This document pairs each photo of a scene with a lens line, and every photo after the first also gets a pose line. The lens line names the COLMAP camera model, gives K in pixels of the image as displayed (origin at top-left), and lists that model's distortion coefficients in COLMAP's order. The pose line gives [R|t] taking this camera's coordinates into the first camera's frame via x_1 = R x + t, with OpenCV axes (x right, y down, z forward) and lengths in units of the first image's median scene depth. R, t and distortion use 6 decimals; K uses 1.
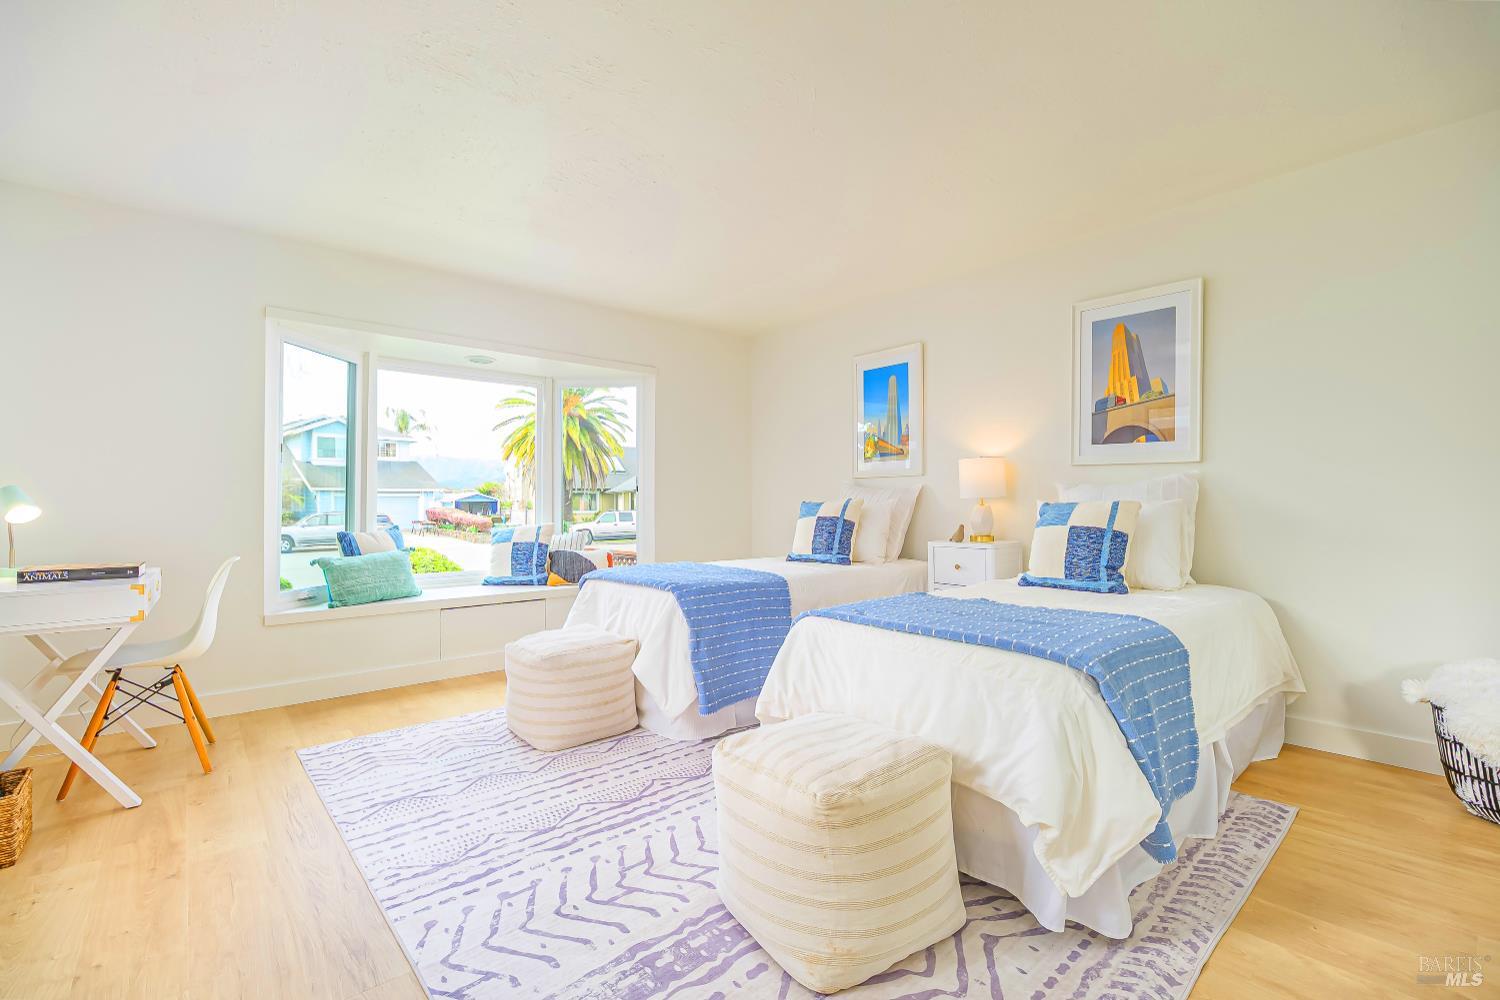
lens RADIAL K [[656.0, 0, 759.5], [0, 656.0, 503.8], [0, 0, 1]] dist [-0.002529, -0.000091]
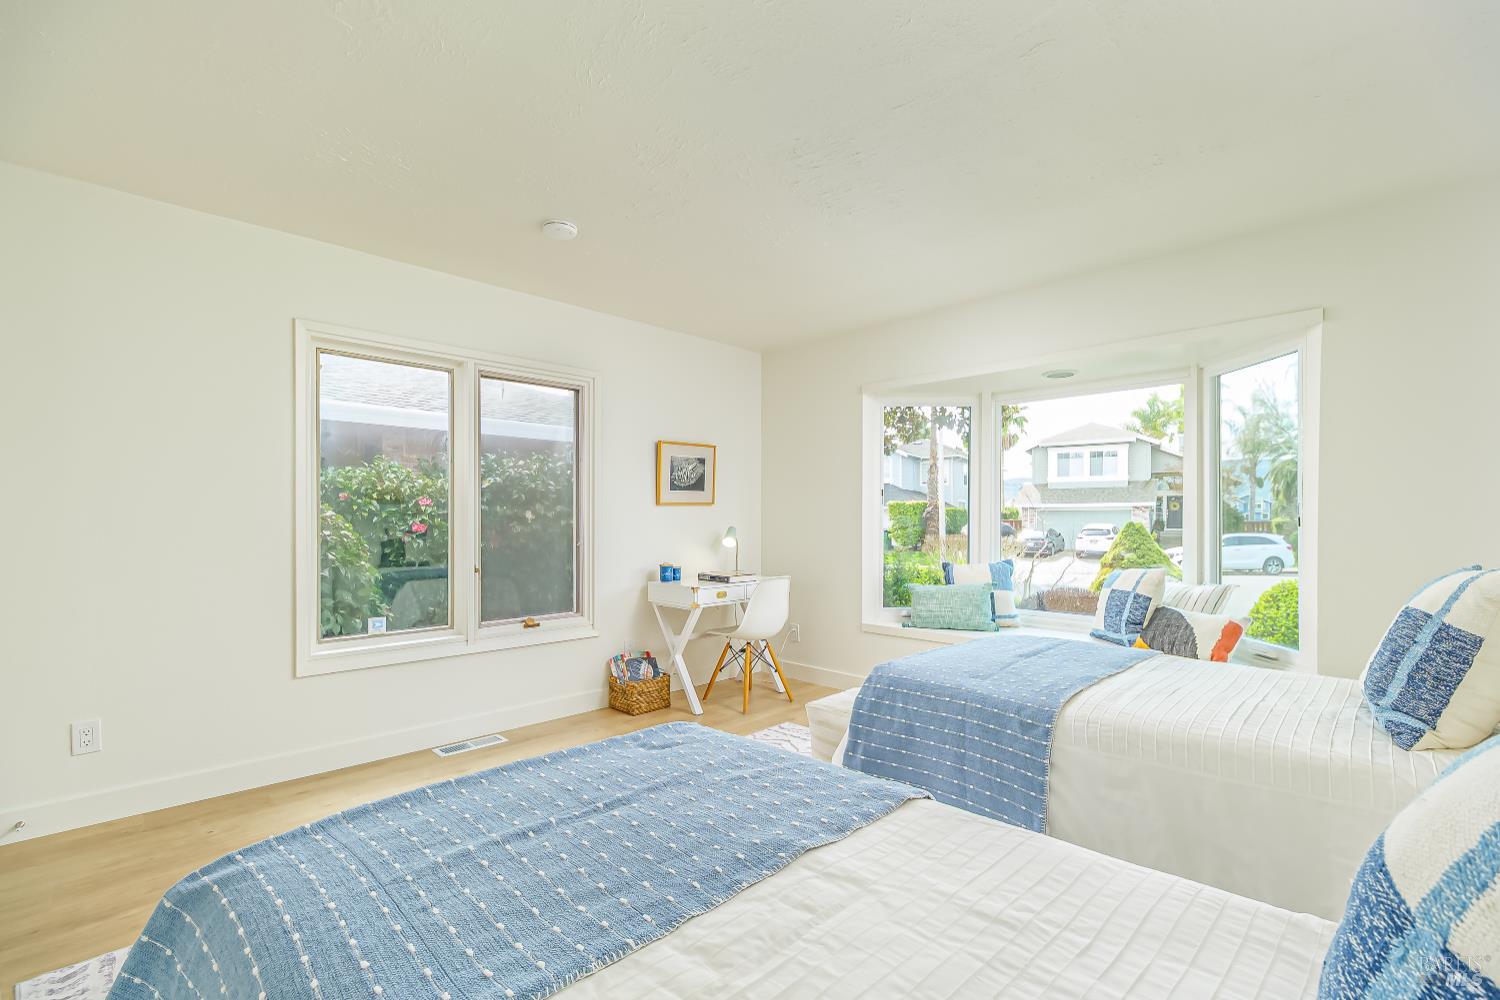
lens RADIAL K [[656.0, 0, 759.5], [0, 656.0, 503.8], [0, 0, 1]] dist [-0.002529, -0.000091]
pose [[0.103584, -0.016781, -0.994479, 0.461513], [-0.000997, 0.999855, -0.016976, -0.038433], [0.994620, 0.002750, 0.103553, 0.570583]]
